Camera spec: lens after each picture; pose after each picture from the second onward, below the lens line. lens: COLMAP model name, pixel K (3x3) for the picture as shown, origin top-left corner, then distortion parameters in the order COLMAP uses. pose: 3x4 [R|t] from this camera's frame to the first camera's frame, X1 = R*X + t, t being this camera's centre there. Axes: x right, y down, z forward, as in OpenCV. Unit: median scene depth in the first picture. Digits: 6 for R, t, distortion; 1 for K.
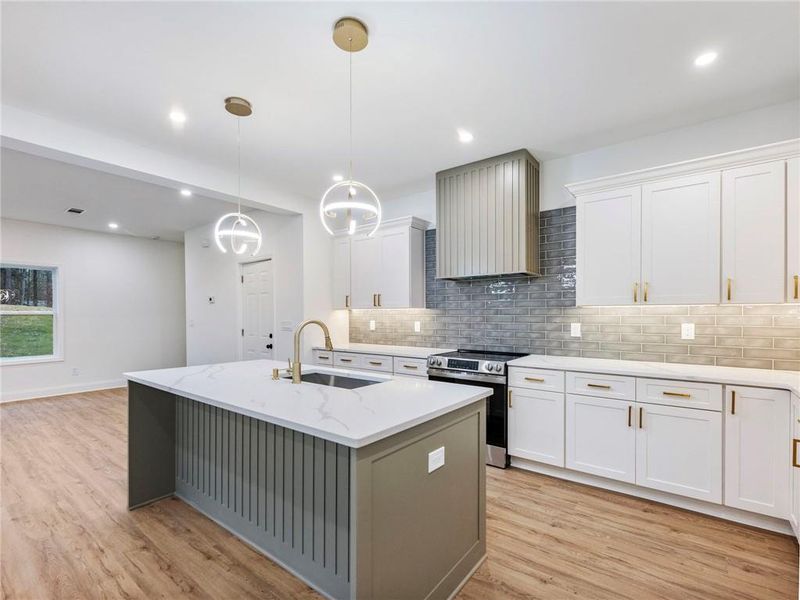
lens RADIAL K [[371.6, 0, 396.5], [0, 371.6, 312.8], [0, 0, 1]] dist [-0.001242, -0.000335]
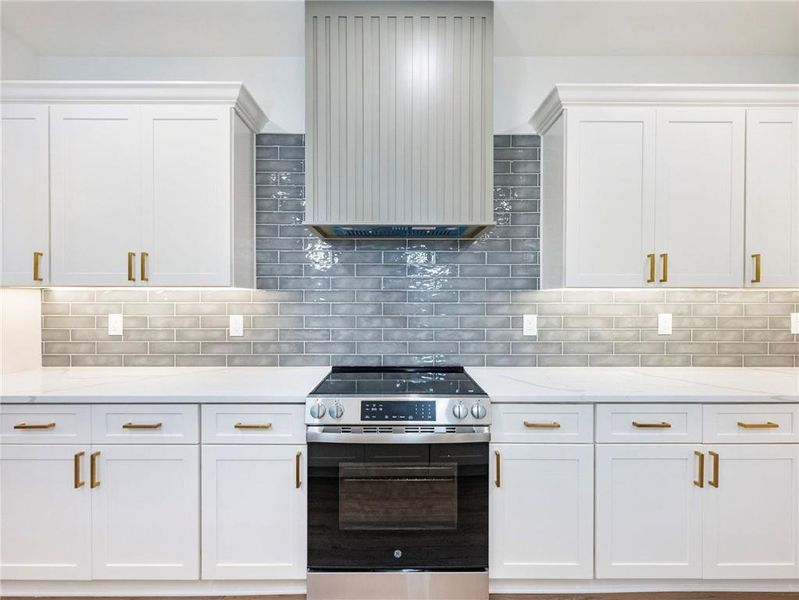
lens RADIAL K [[367.3, 0, 399.5], [0, 367.3, 300.0], [0, 0, 1]] dist [0.001068, -0.000088]
pose [[0.789563, 0.003301, 0.613661, -0.085998], [-0.005259, 0.999985, 0.001388, 0.002102], [-0.613647, -0.004324, 0.789569, 0.571822]]
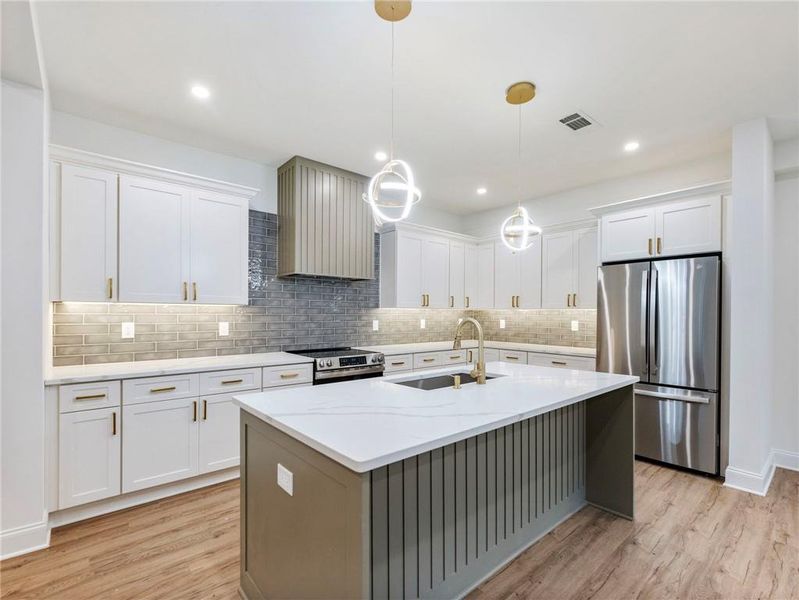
lens RADIAL K [[376.7, 0, 400.4], [0, 376.7, 305.3], [0, 0, 1]] dist [0.001838, -0.000064]
pose [[0.196538, 0.024790, 0.980183, -0.749987], [-0.010407, 0.999677, -0.023197, 0.003760], [-0.980441, -0.005642, 0.196733, 0.585943]]
